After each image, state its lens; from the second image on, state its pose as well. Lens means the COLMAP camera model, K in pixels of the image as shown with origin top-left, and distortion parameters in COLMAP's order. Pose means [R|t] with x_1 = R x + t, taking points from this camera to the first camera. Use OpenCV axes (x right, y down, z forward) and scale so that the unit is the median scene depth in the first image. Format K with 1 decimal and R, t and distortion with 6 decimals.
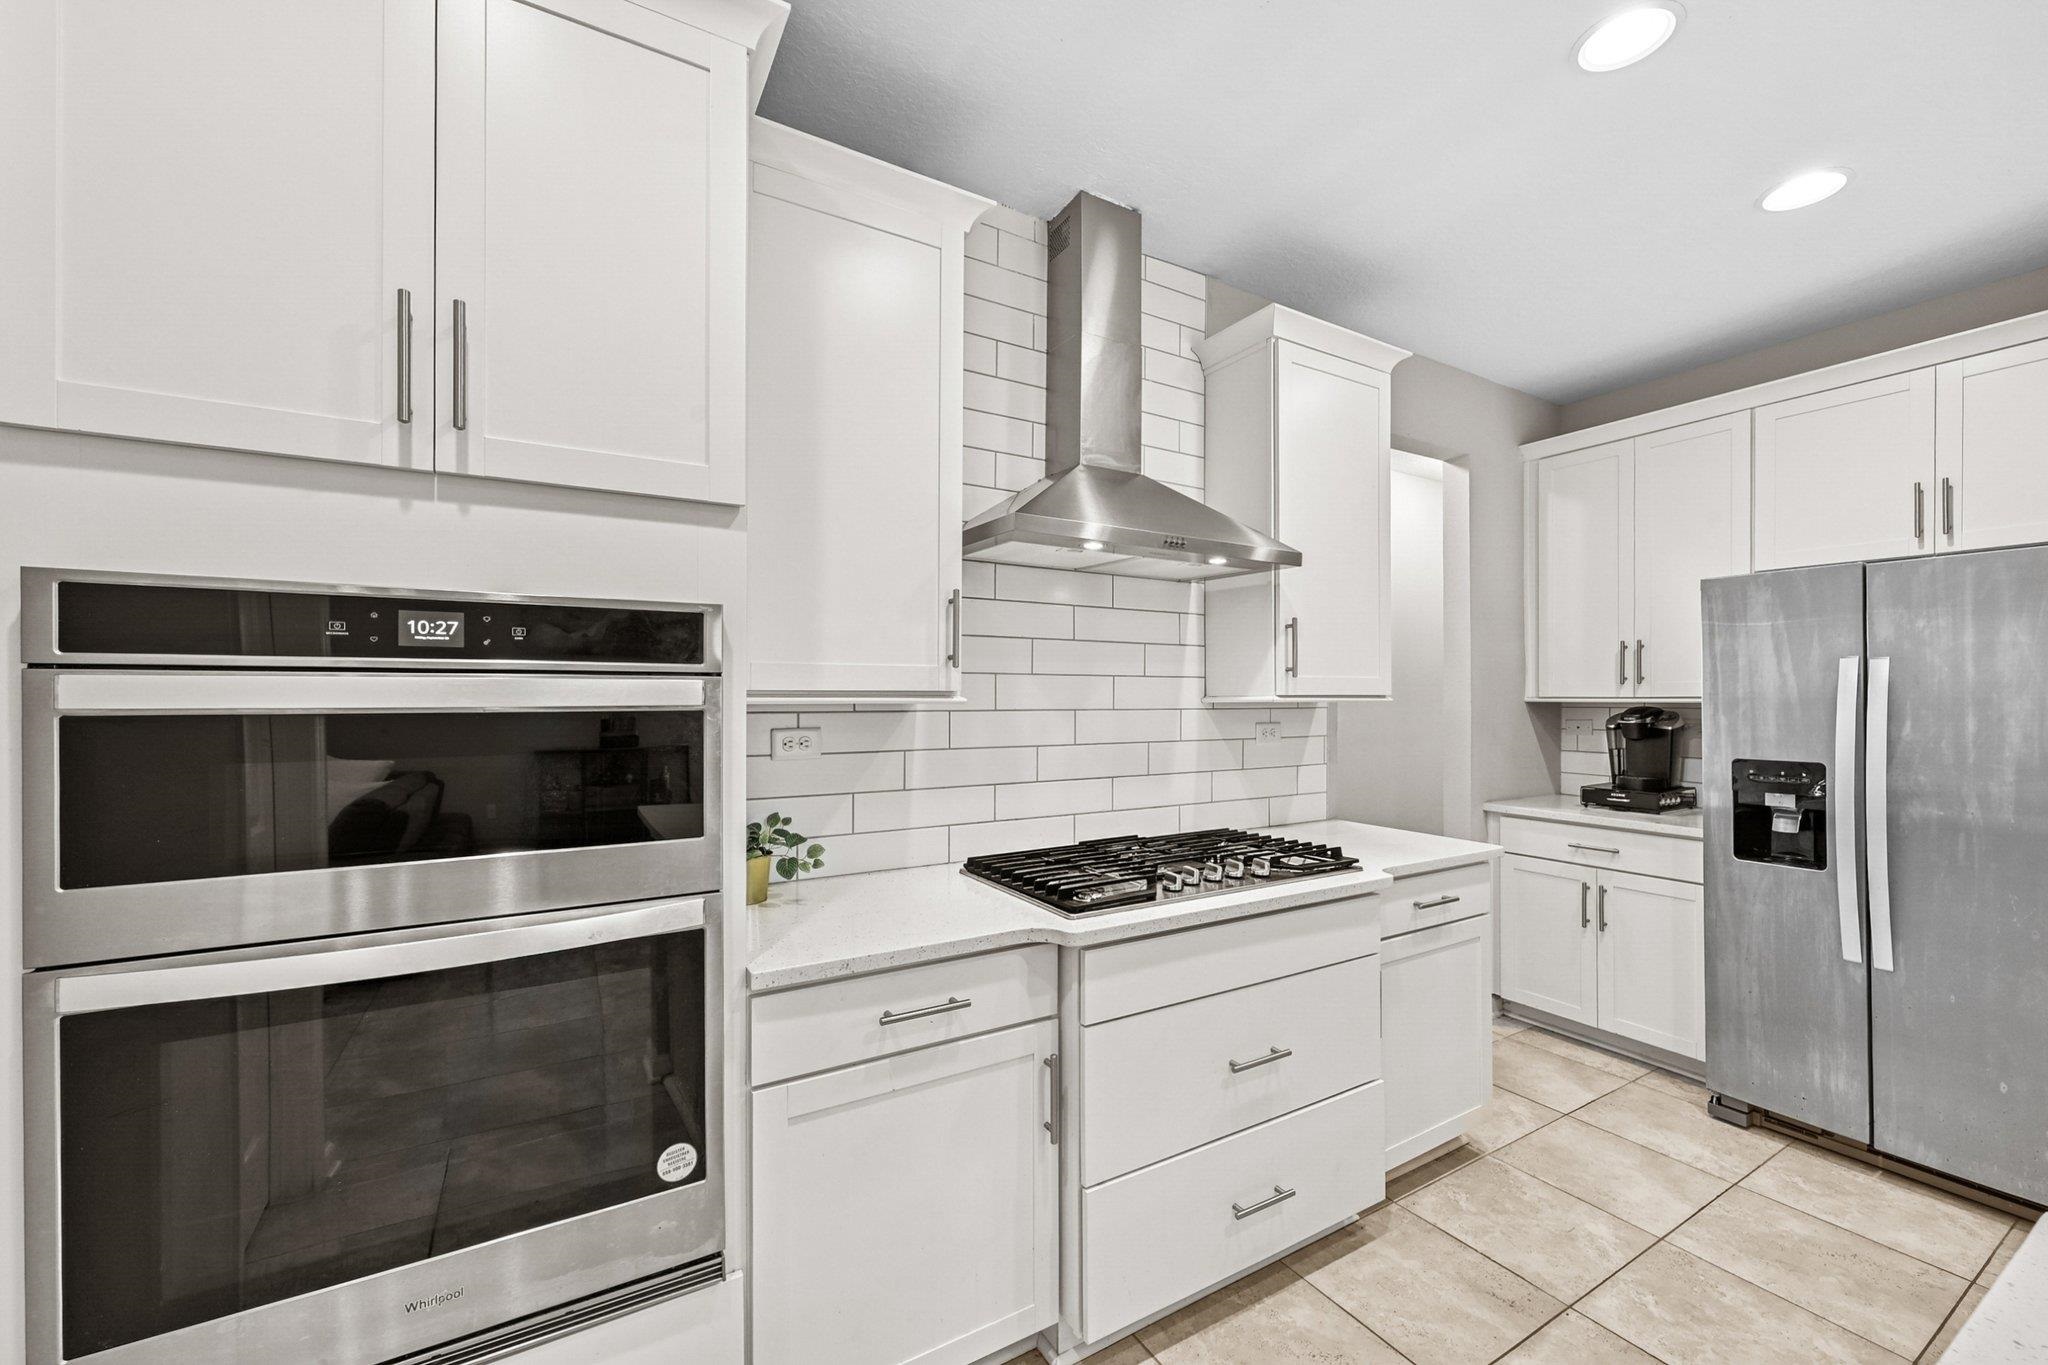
lens RADIAL K [[812.7, 0, 1051.2], [0, 812.7, 694.6], [0, 0, 1]] dist [-0.001497, -0.000426]
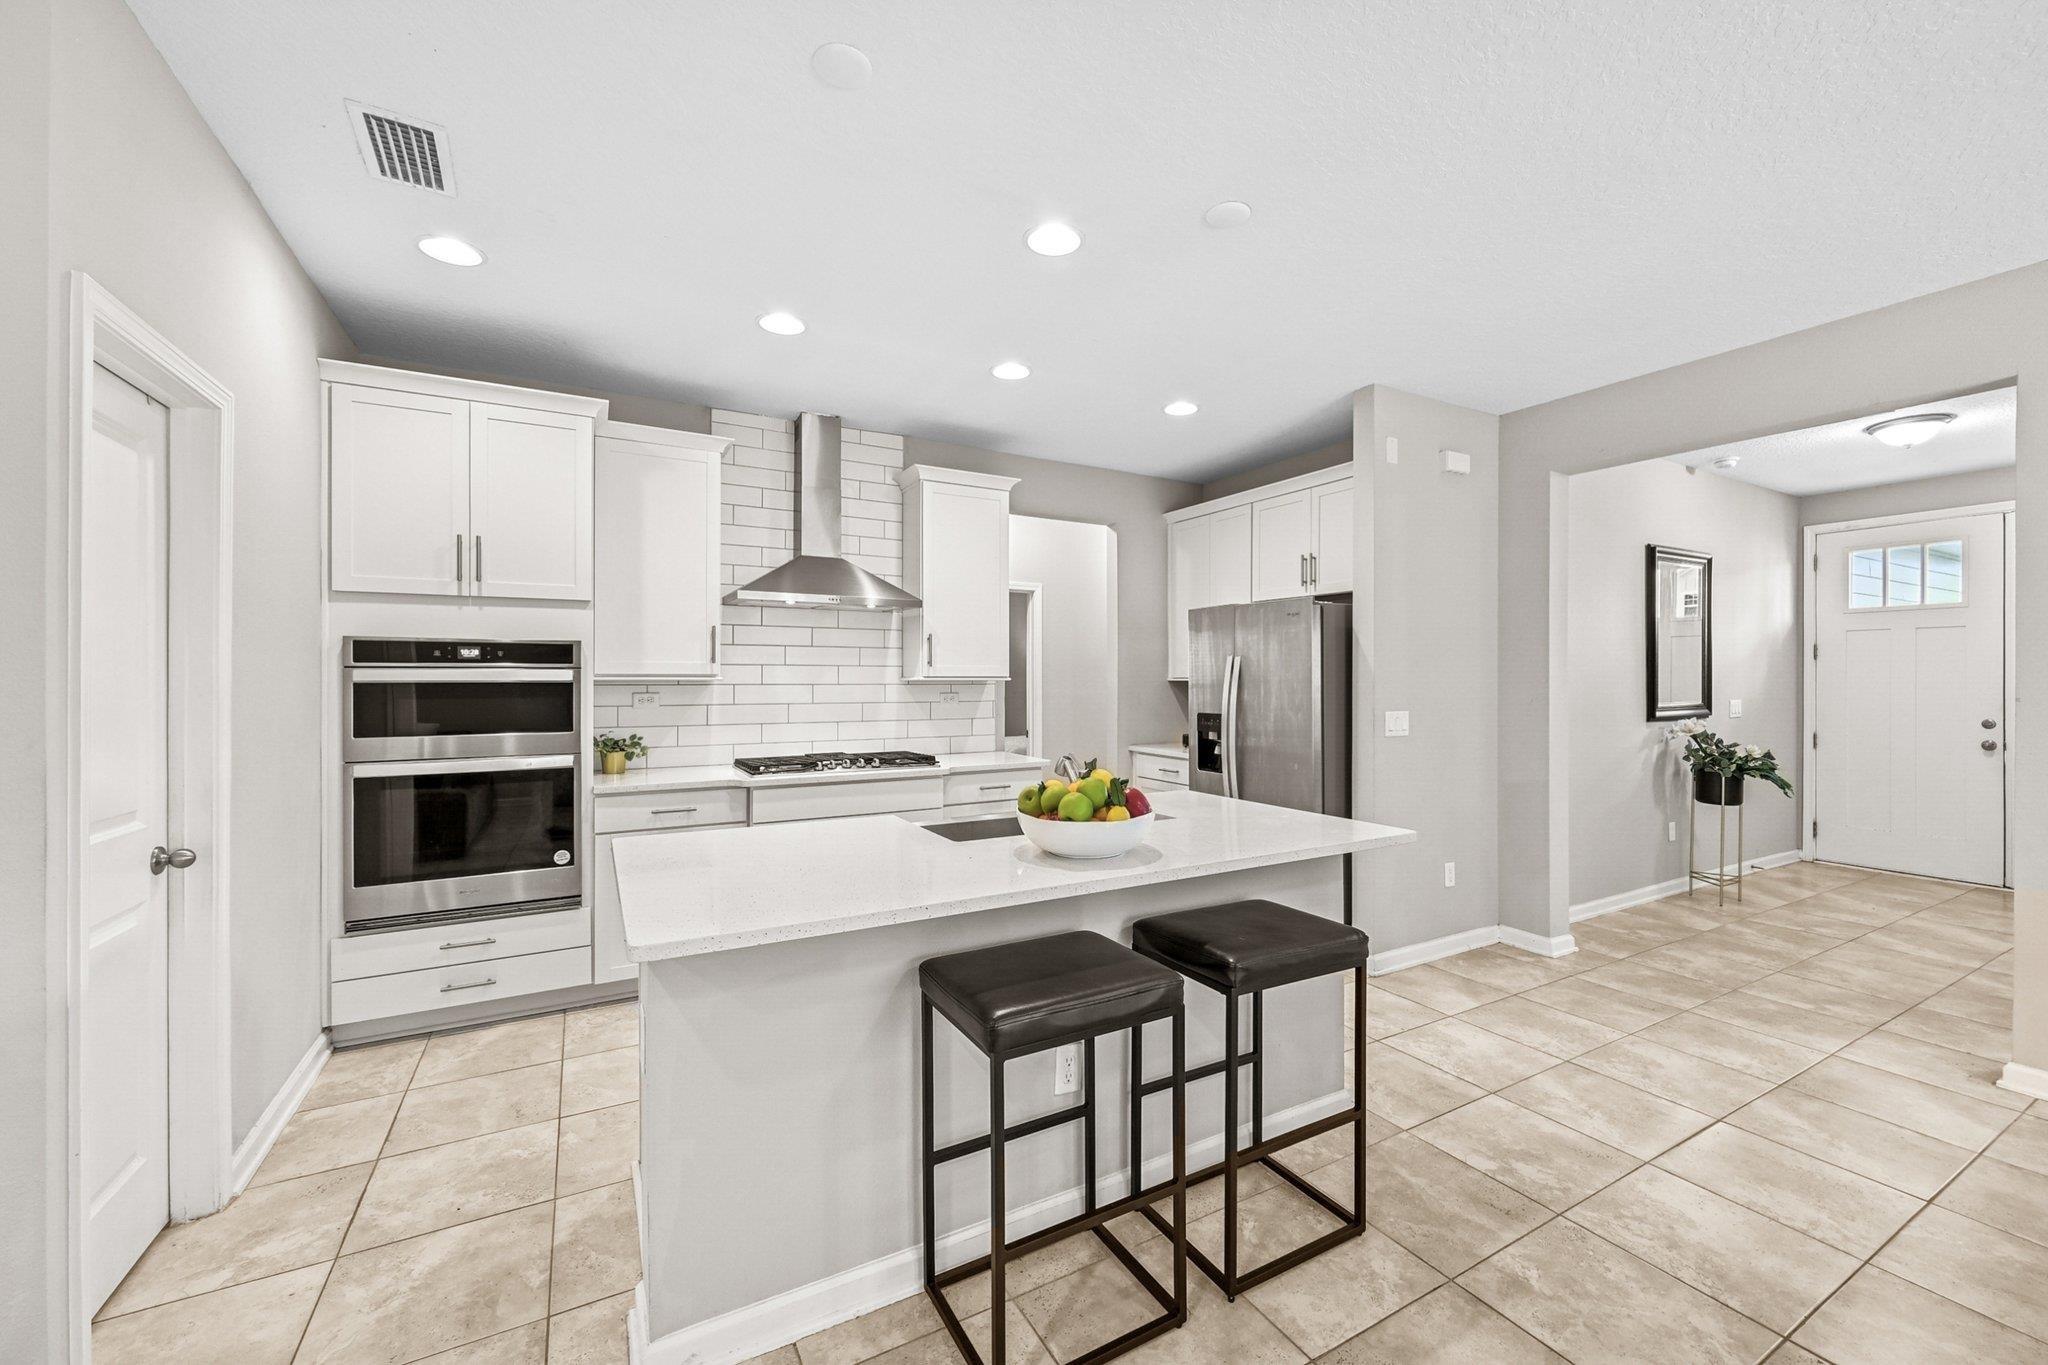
lens RADIAL K [[812.7, 0, 1052.4], [0, 812.7, 677.5], [0, 0, 1]] dist [-0.001497, -0.000426]
pose [[0.999771, 0.000458, -0.021397, 0.757217], [-0.000427, 0.999999, 0.001469, 0.000157], [0.021398, -0.001460, 0.999770, -1.017116]]
